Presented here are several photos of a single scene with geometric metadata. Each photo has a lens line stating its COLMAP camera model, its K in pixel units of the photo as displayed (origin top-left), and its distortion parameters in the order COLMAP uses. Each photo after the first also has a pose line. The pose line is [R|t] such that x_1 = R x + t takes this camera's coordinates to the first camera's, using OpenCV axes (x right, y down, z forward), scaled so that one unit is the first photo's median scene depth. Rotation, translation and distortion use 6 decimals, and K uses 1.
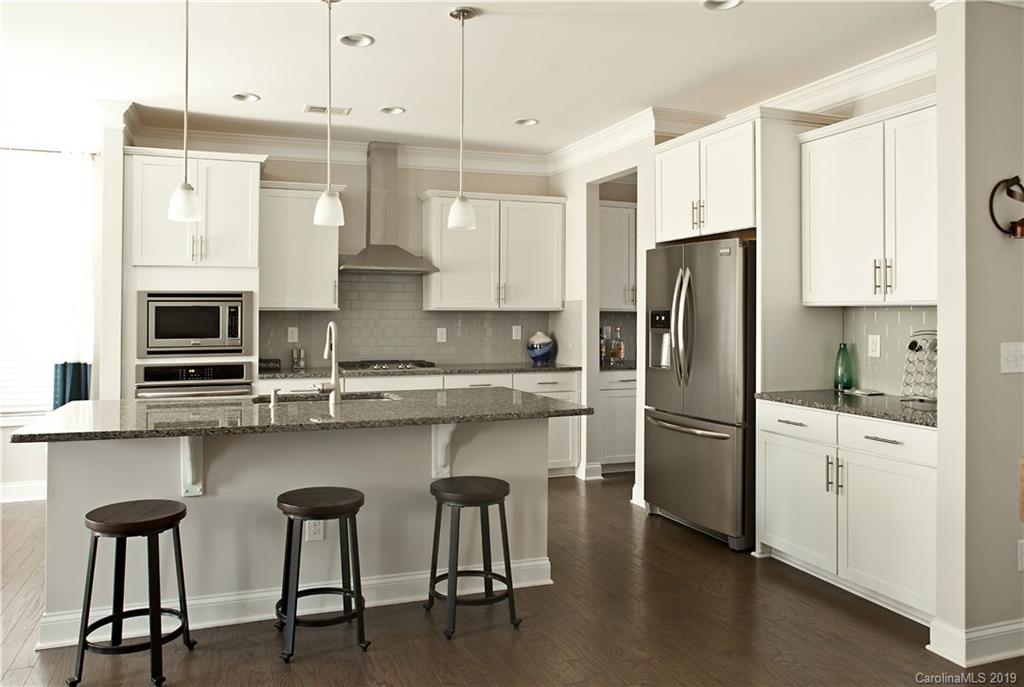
lens RADIAL K [[772.7, 0, 511.4], [0, 772.7, 301.5], [0, 0, 1]] dist [-0.001499, 0.002873]
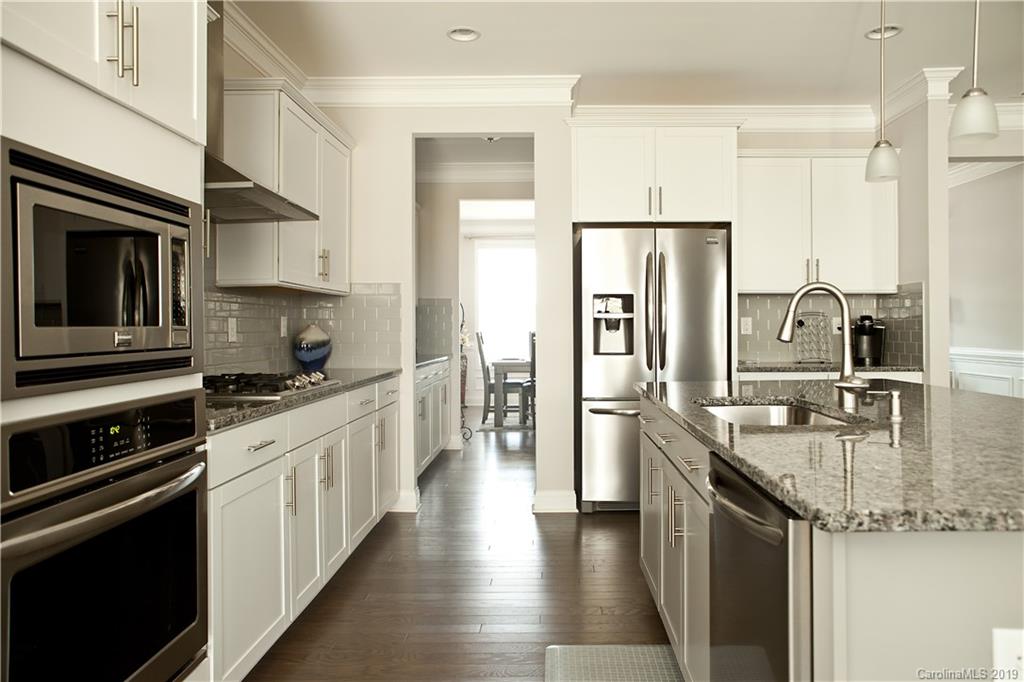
lens RADIAL K [[705.4, 0, 512.0], [0, 705.4, 341.0], [0, 0, 1]] dist [-0.007430, 0.004839]
pose [[0.357993, -0.020101, 0.933508, -0.611530], [-0.011188, 0.999604, 0.025814, 0.044044], [-0.933657, -0.019685, 0.357626, 0.736239]]
